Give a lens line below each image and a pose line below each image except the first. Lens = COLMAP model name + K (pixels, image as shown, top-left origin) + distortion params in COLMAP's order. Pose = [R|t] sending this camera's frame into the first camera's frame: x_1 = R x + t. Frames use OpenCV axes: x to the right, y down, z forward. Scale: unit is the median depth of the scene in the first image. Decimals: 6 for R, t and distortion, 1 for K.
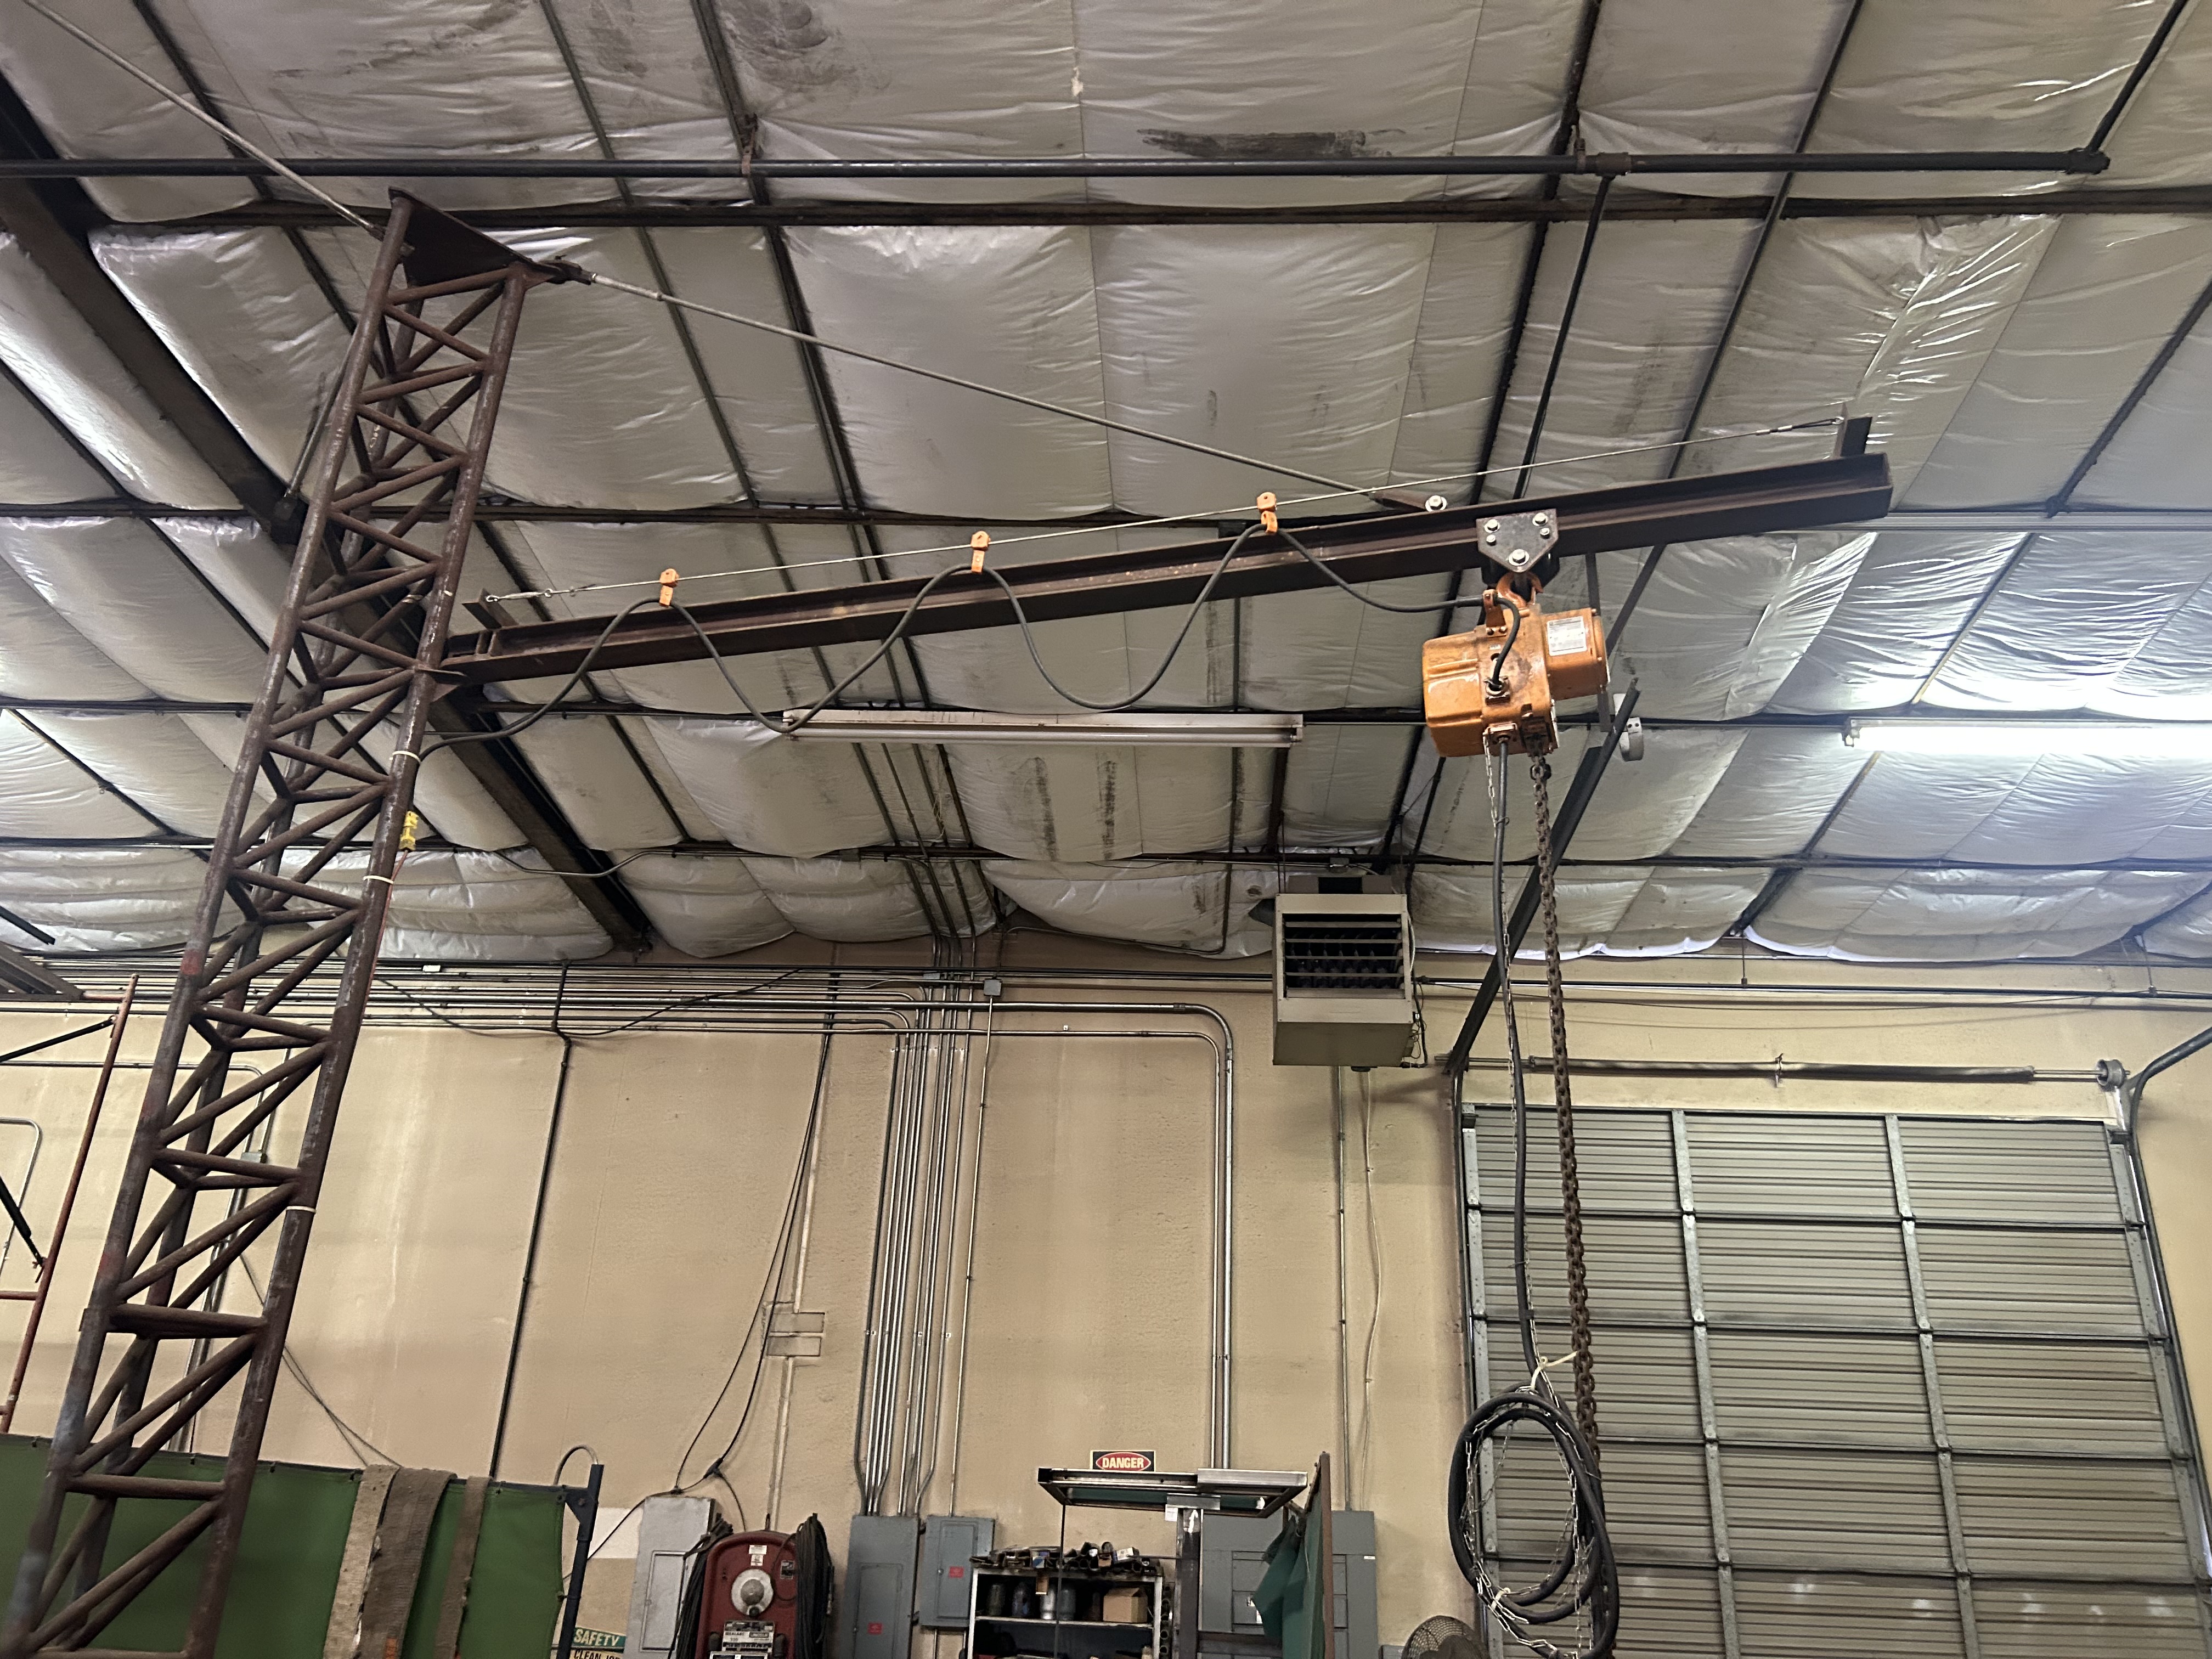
lens RADIAL K [[1667.9, 0, 1119.7], [0, 1667.9, 831.3], [0, 0, 1]] dist [0.036001, -0.048913]
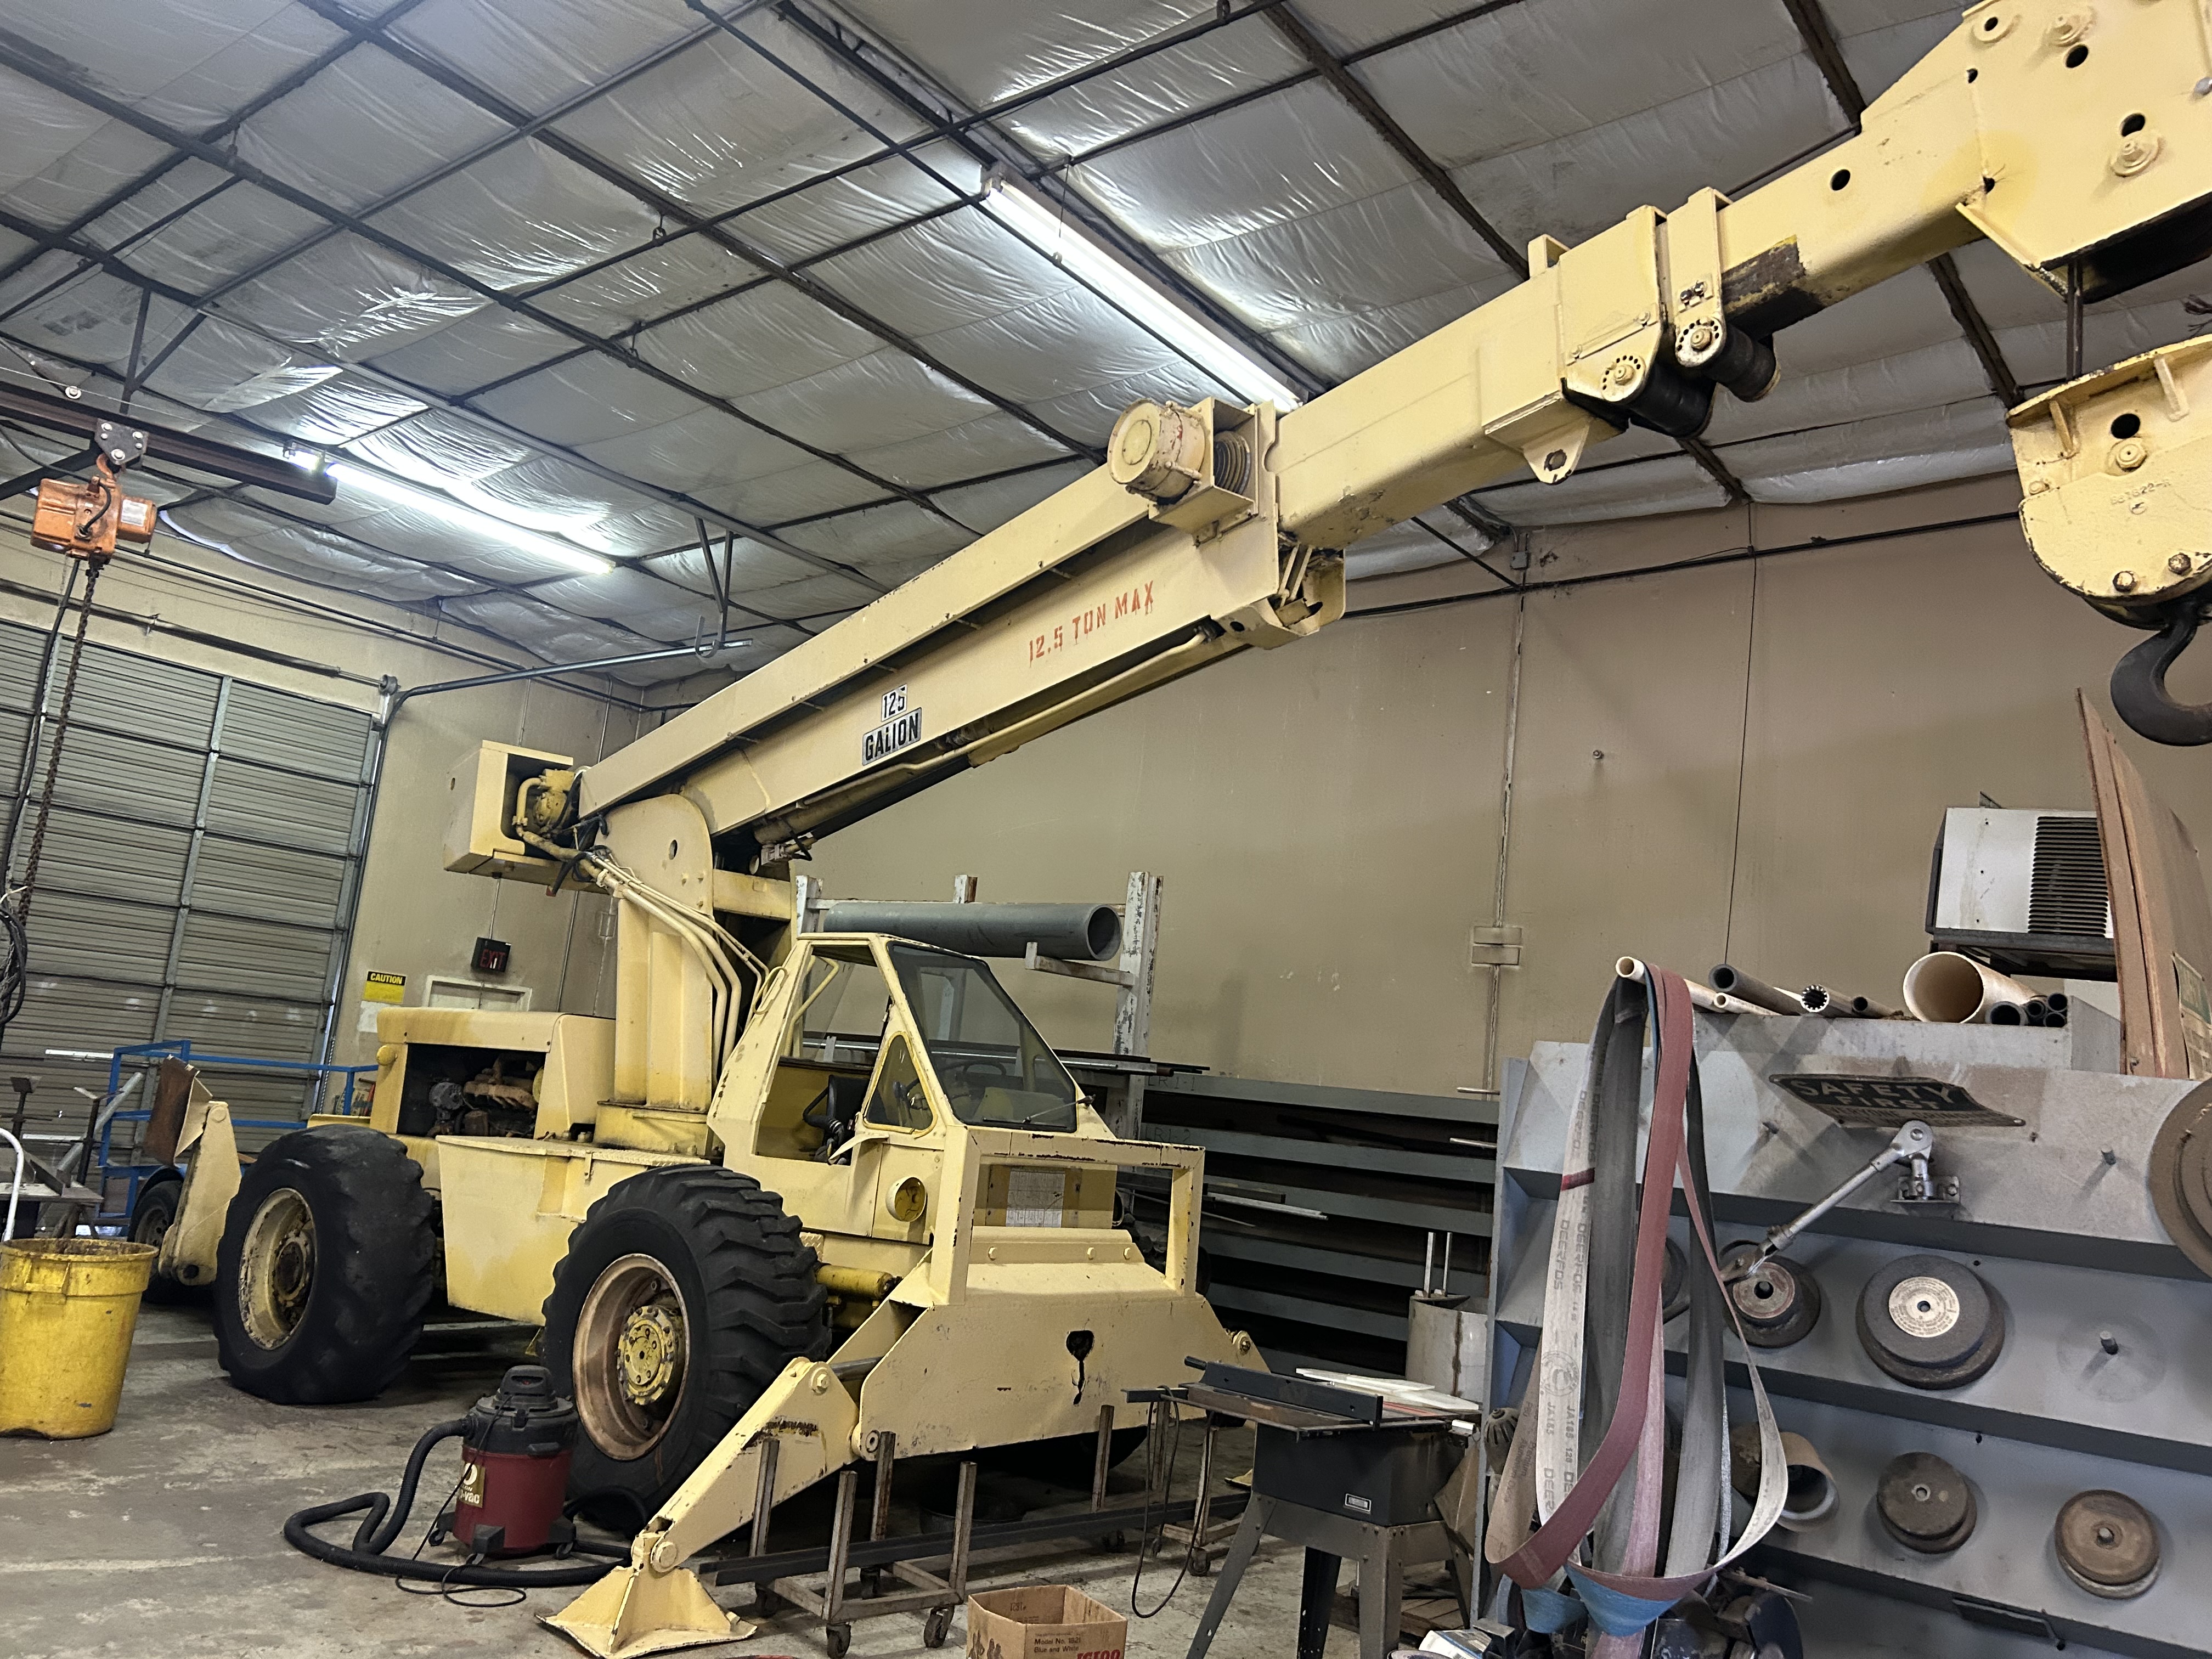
lens RADIAL K [[1667.9, 0, 1120.7], [0, 1667.9, 829.0], [0, 0, 1]] dist [0.036001, -0.048913]
pose [[0.576326, 0.150689, 0.803207, -0.207195], [-0.401496, 0.908268, 0.117687, -0.178299], [-0.711793, -0.390311, 0.583960, -0.375027]]
